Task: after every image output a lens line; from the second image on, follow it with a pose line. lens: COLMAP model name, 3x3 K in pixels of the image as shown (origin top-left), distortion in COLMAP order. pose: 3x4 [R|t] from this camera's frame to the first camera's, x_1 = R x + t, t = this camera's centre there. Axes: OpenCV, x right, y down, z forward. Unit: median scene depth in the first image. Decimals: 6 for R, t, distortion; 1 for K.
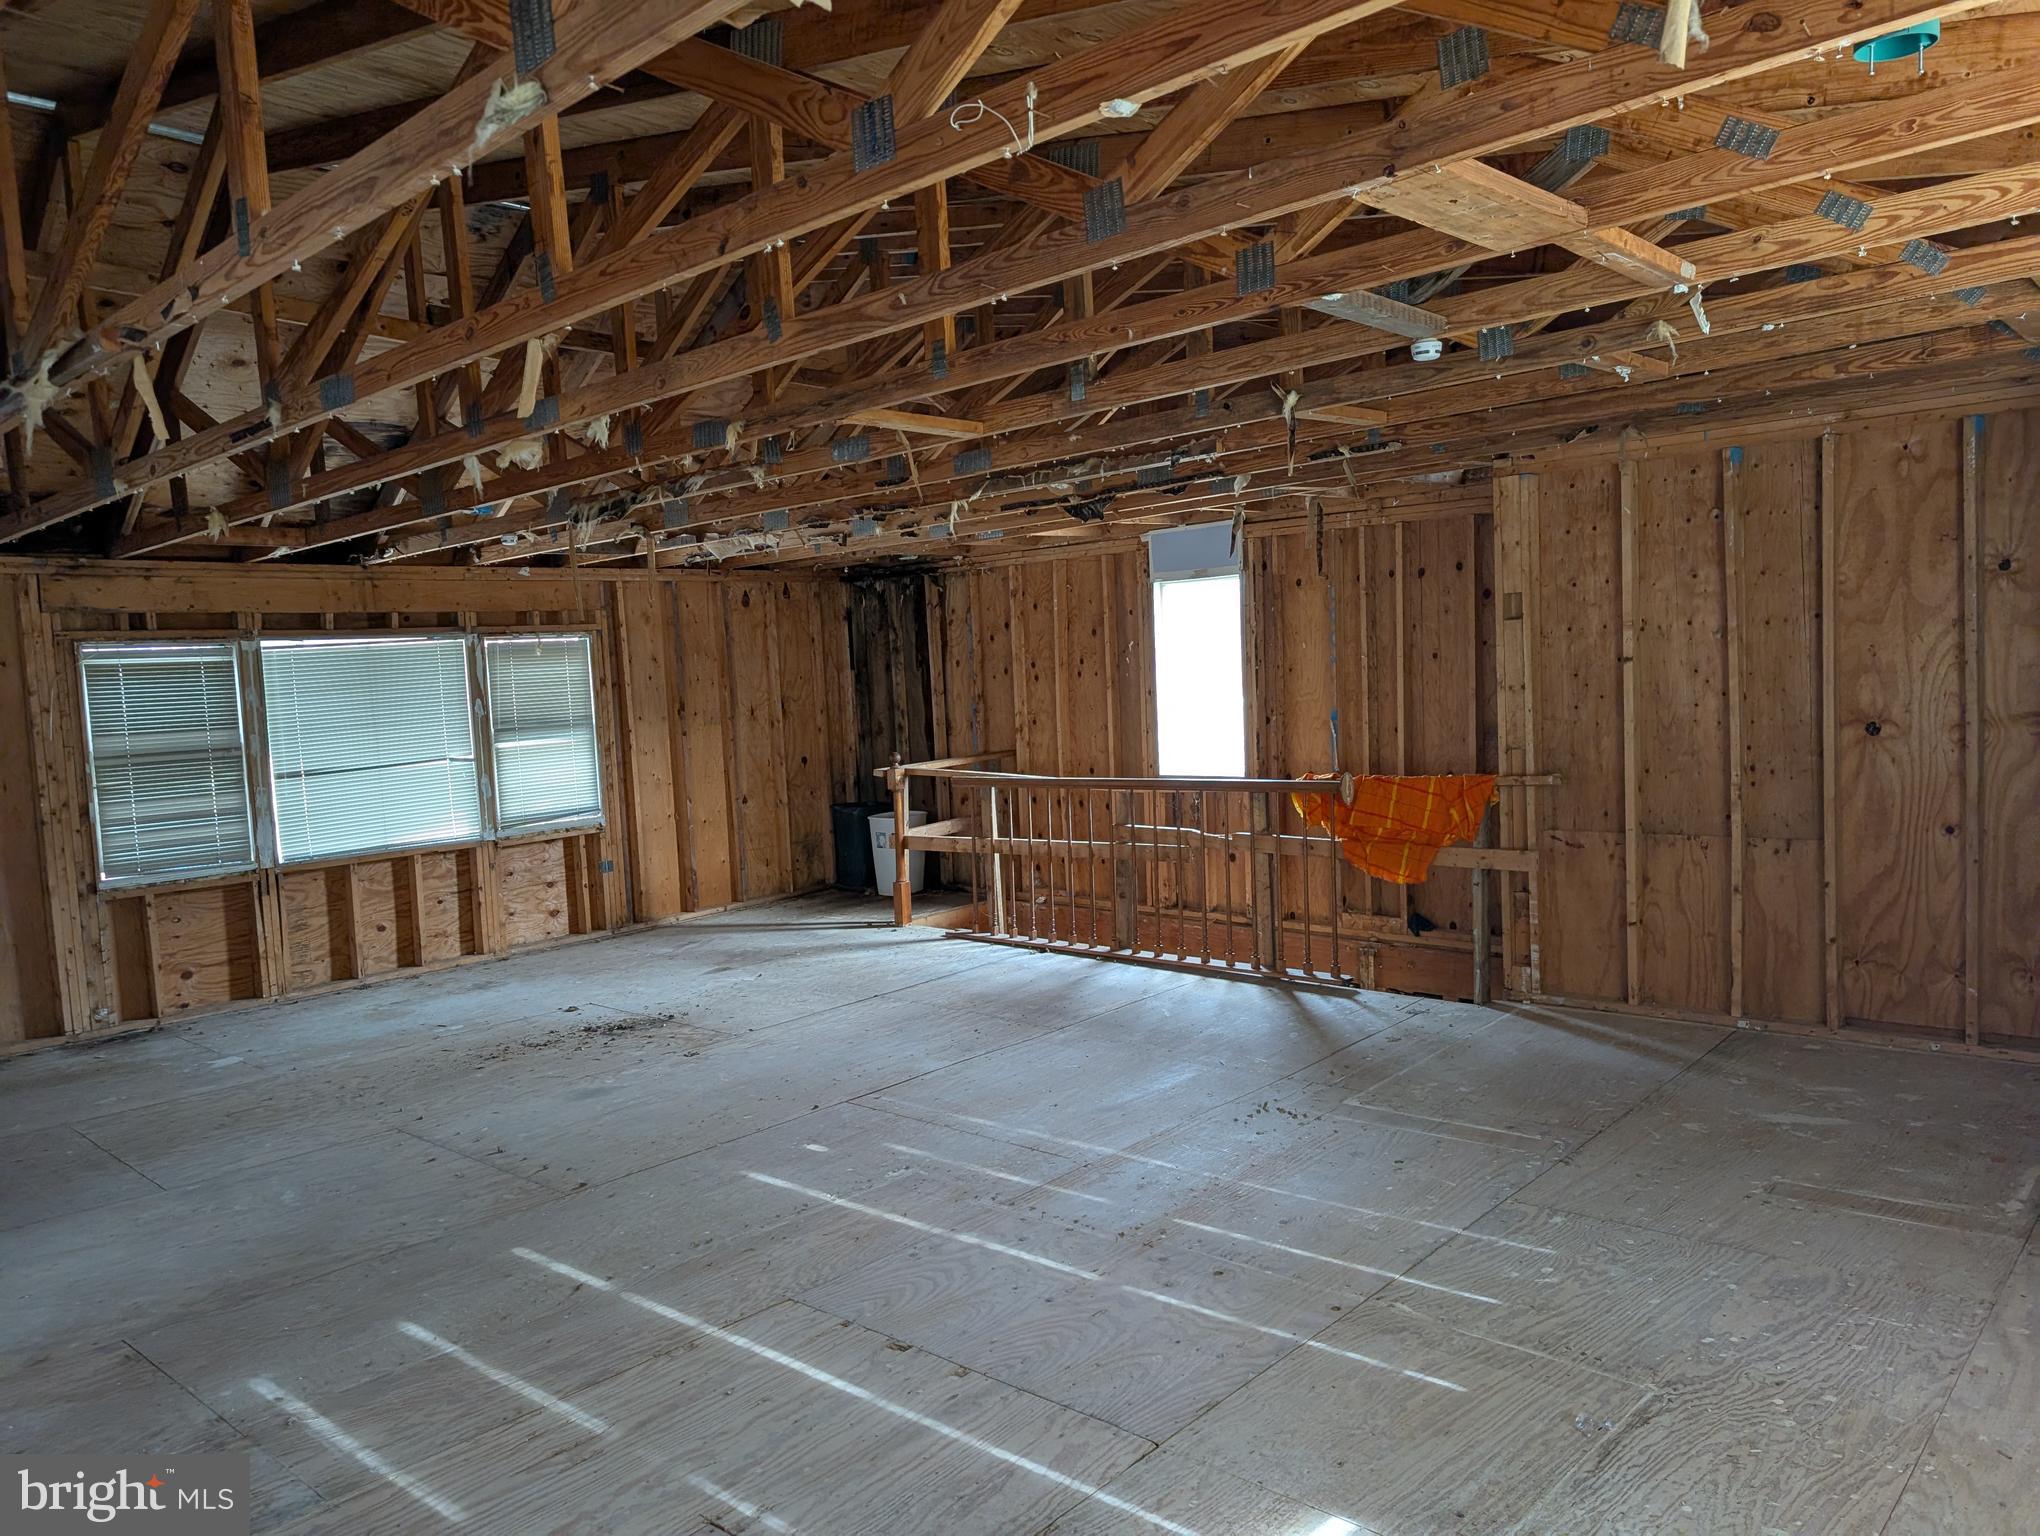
lens RADIAL K [[1457.0, 0, 1023.4], [0, 1457.0, 768.1], [0, 0, 1]] dist [0.020765, -0.011771]
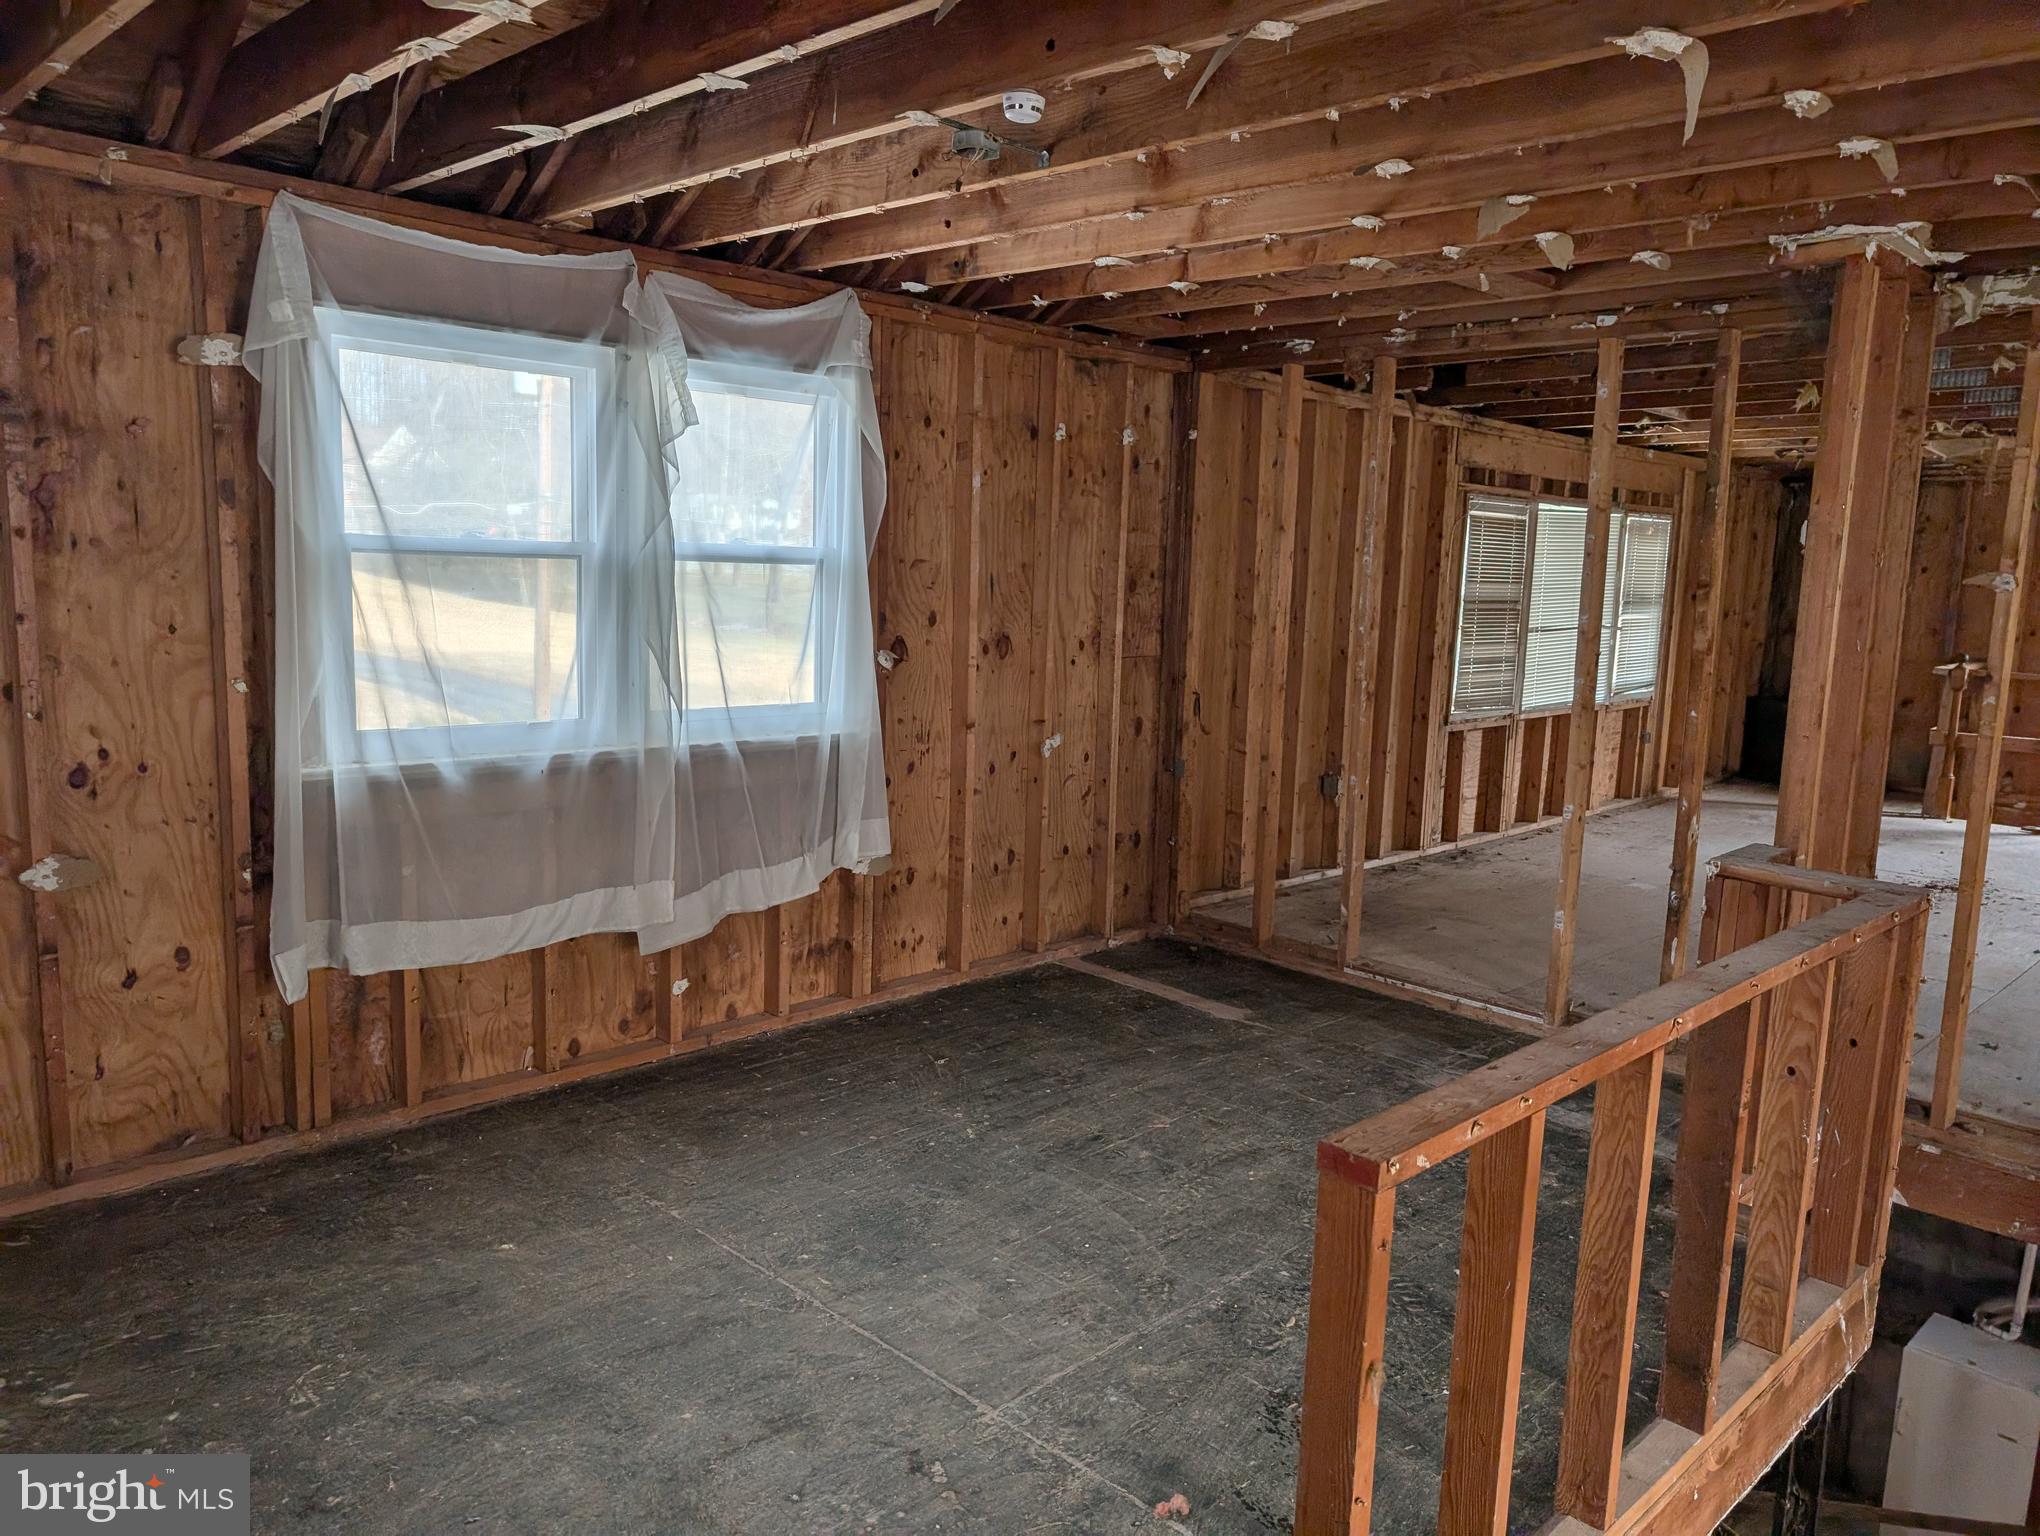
lens RADIAL K [[1457.0, 0, 1014.9], [0, 1457.0, 770.0], [0, 0, 1]] dist [0.020765, -0.011771]
pose [[0.994880, 0.078738, -0.063364, -0.869302], [-0.074622, 0.995098, 0.064899, 0.071134], [0.068163, -0.059838, 0.995878, -0.111066]]
